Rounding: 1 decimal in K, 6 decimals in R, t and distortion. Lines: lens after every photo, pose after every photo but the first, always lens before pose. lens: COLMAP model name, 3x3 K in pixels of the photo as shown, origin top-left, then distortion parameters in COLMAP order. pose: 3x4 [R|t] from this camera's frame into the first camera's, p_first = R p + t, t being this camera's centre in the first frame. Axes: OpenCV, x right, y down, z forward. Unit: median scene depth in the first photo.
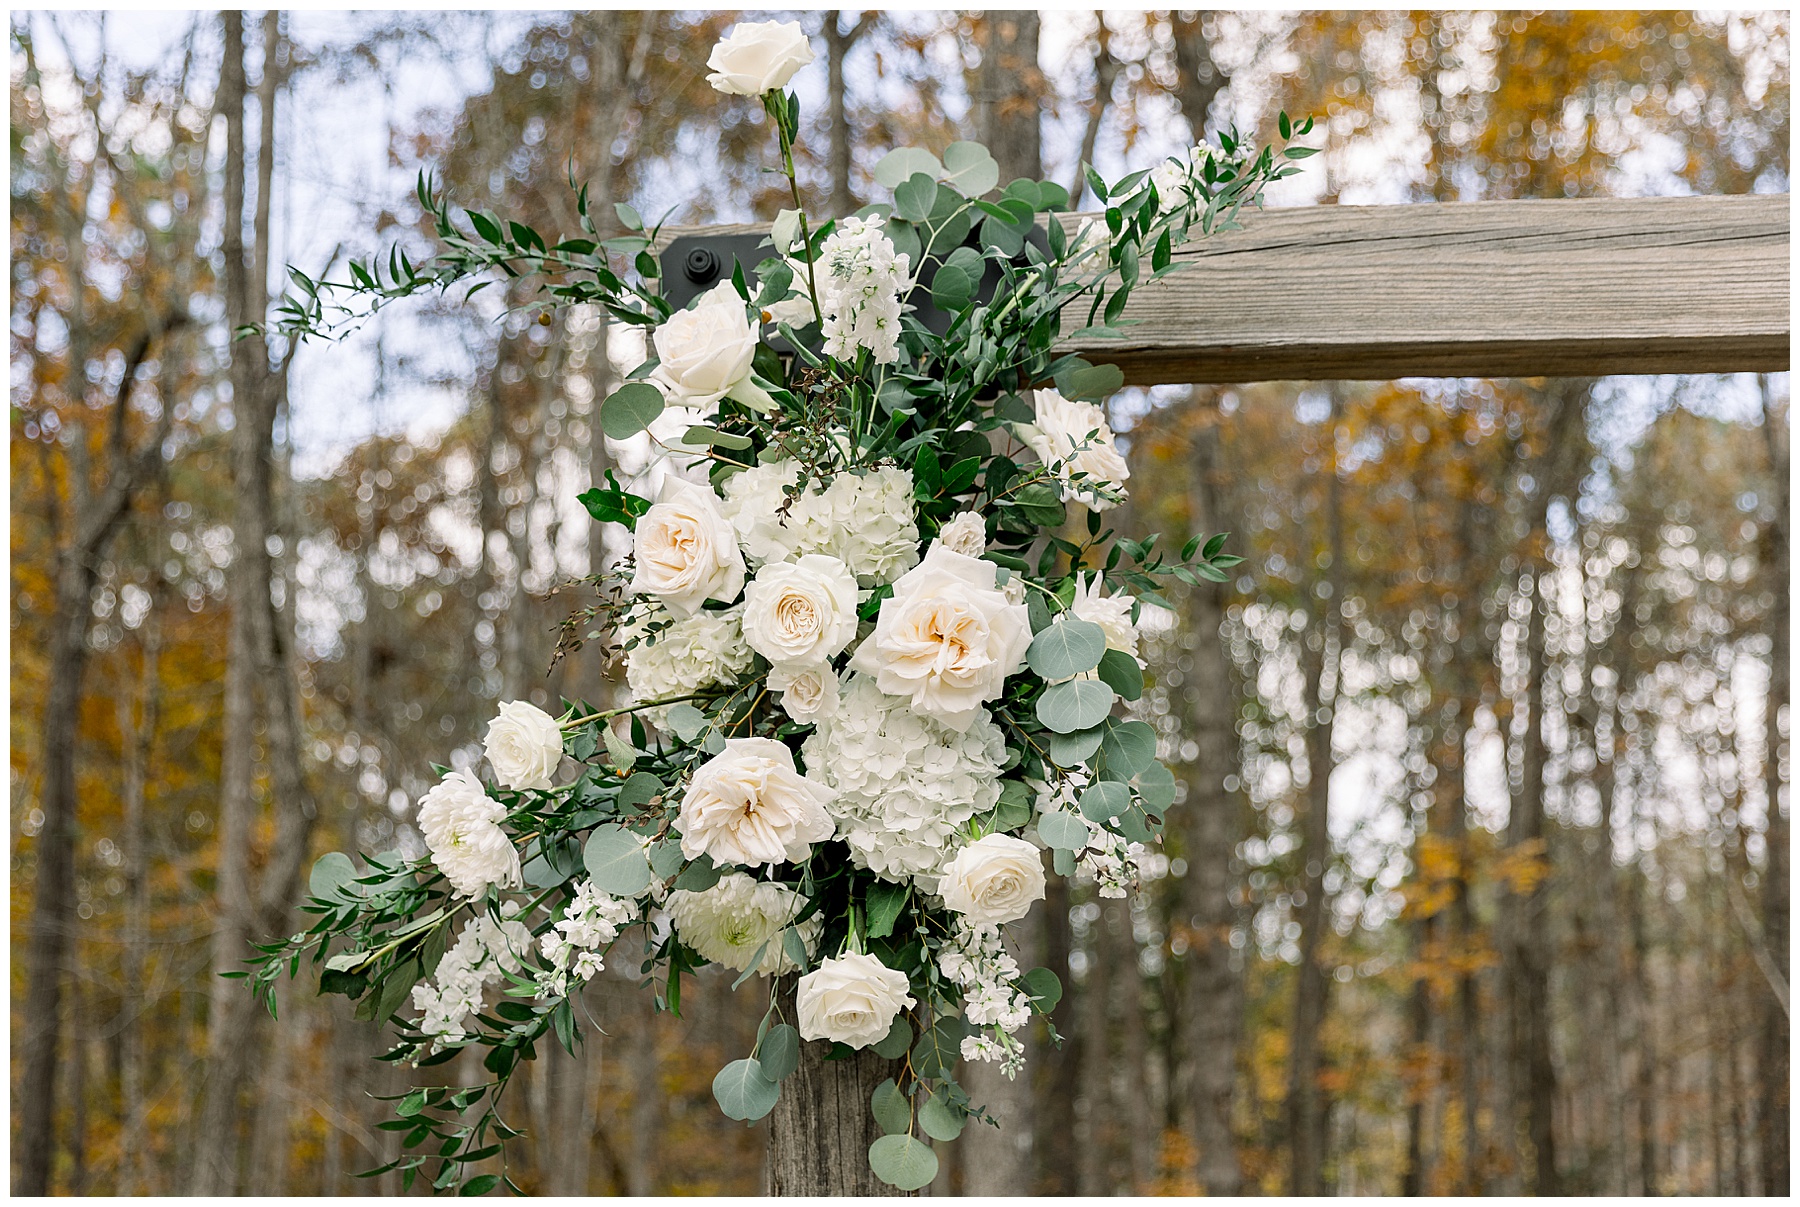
lens RADIAL K [[2648.9, 0, 900.0], [0, 2648.9, 603.5], [0, 0, 1]] dist [0.027092, 0.008880]
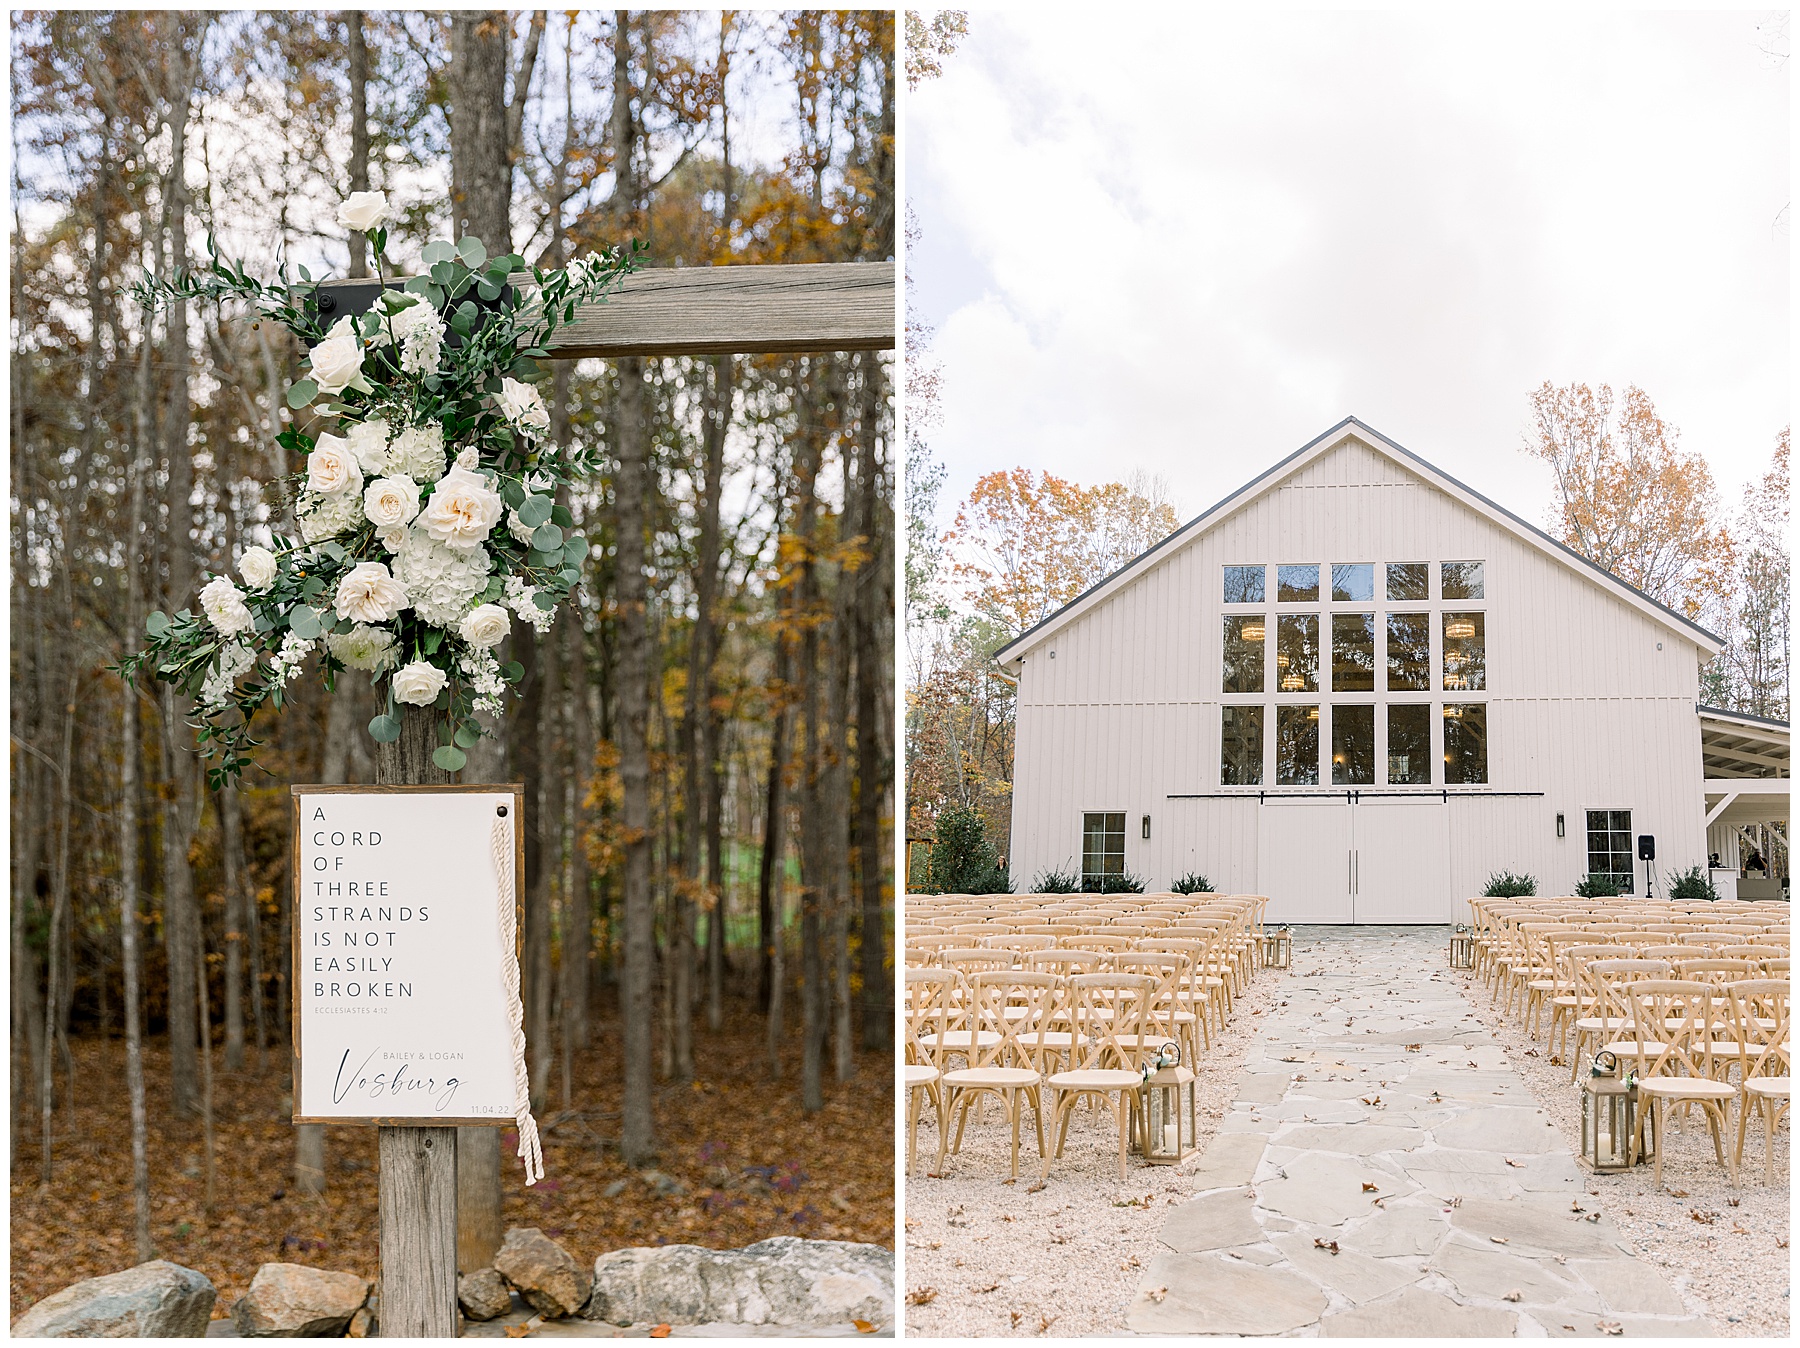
lens RADIAL K [[2945.6, 0, 900.0], [0, 2945.6, 674.0], [0, 0, 1]] dist [-0.131311, -0.019323]
pose [[0.983056, -0.020709, 0.182130, -0.063943], [-0.010864, 0.985268, 0.170671, -0.248544], [-0.182982, -0.169758, 0.968349, -1.266931]]
